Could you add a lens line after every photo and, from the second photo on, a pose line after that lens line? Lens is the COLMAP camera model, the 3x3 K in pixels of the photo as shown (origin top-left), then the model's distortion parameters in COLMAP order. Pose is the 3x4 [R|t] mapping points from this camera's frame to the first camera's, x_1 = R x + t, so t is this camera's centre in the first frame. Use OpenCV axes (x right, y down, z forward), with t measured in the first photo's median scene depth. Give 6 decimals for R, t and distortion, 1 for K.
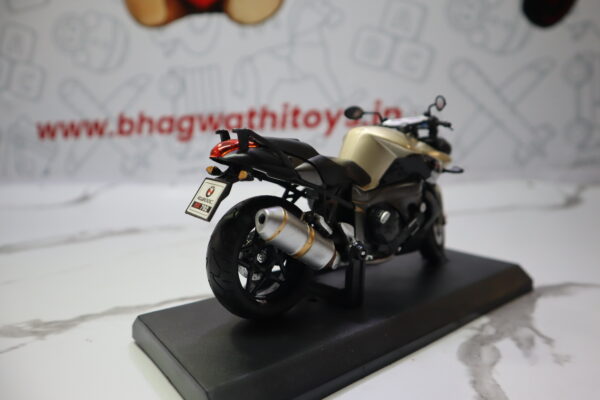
lens RADIAL K [[417.2, 0, 302.1], [0, 417.2, 199.5], [0, 0, 1]] dist [-0.101567, 0.062029]
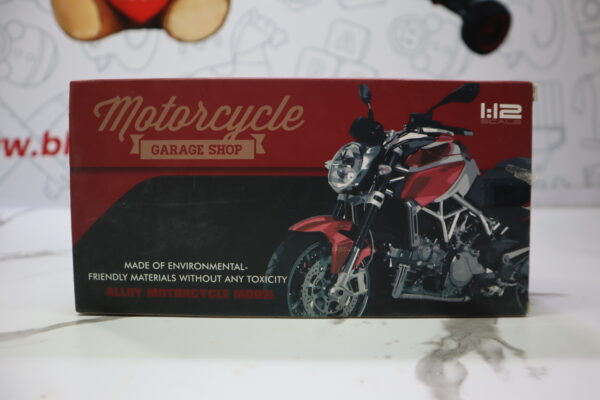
lens RADIAL K [[417.2, 0, 300.5], [0, 417.2, 200.9], [0, 0, 1]] dist [-0.101567, 0.062029]
pose [[0.993036, 0.000527, 0.117807, 0.016677], [0.009803, 0.996153, -0.087085, 0.030749], [-0.117400, 0.087634, 0.989211, 0.055609]]
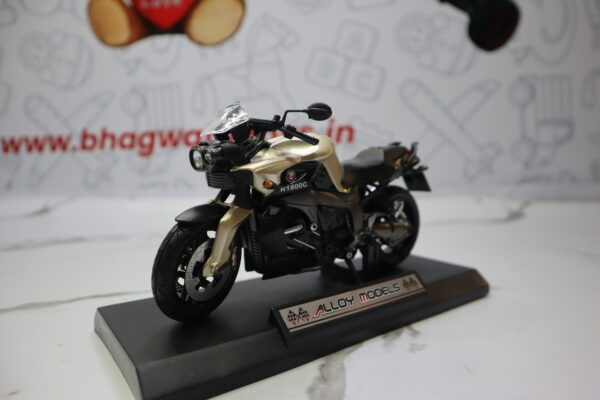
lens RADIAL K [[417.2, 0, 300.4], [0, 417.2, 201.5], [0, 0, 1]] dist [-0.101567, 0.062029]
pose [[0.999706, 0.006601, 0.023328, 0.083639], [-0.005562, 0.999003, -0.044300, 0.015151], [-0.023597, 0.044157, 0.998746, -0.029958]]
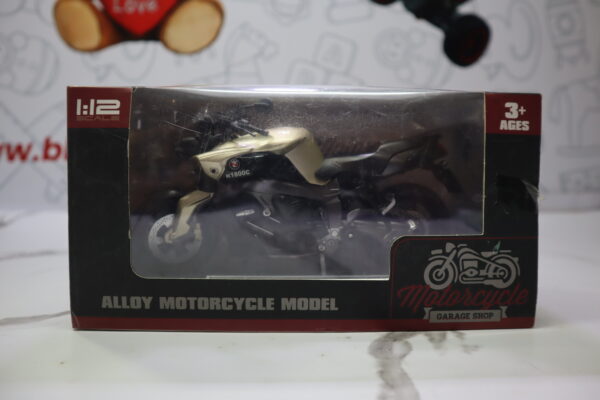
lens RADIAL K [[417.2, 0, 300.9], [0, 417.2, 197.9], [0, 0, 1]] dist [-0.101567, 0.062029]
pose [[0.991690, 0.005420, 0.128538, 0.026519], [0.007924, 0.994642, -0.103075, 0.034430], [-0.128408, 0.103237, 0.986333, 0.004986]]
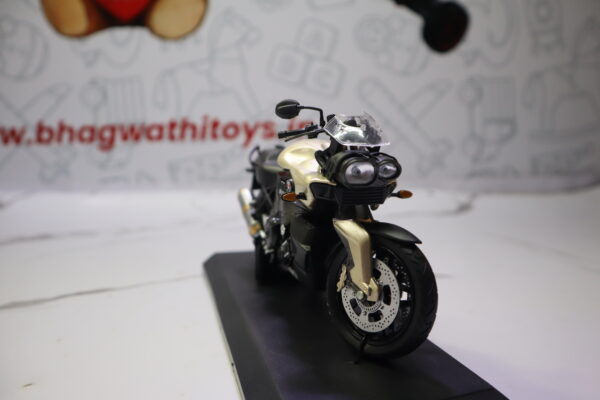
lens RADIAL K [[417.2, 0, 300.1], [0, 417.2, 201.5], [0, 0, 1]] dist [-0.101567, 0.062029]
pose [[0.990947, -0.000596, 0.134252, 0.058206], [0.003541, 0.999758, -0.021695, 0.008665], [-0.134207, 0.021974, 0.990710, -0.061507]]
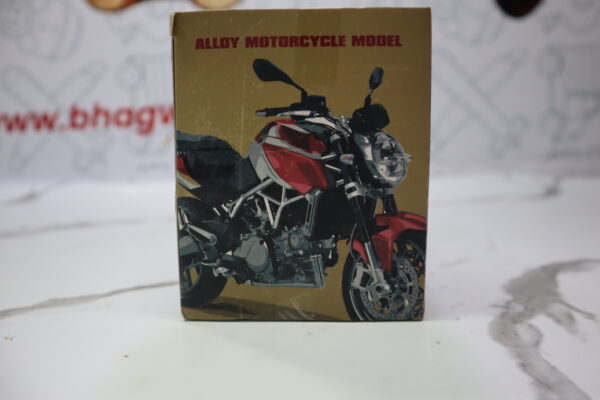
lens RADIAL K [[417.2, 0, 301.7], [0, 417.2, 201.2], [0, 0, 1]] dist [-0.101567, 0.062029]
pose [[0.996442, -0.013971, 0.083118, -0.013987], [0.016083, 0.999563, -0.024797, 0.037716], [-0.082735, 0.026045, 0.996231, 0.065001]]
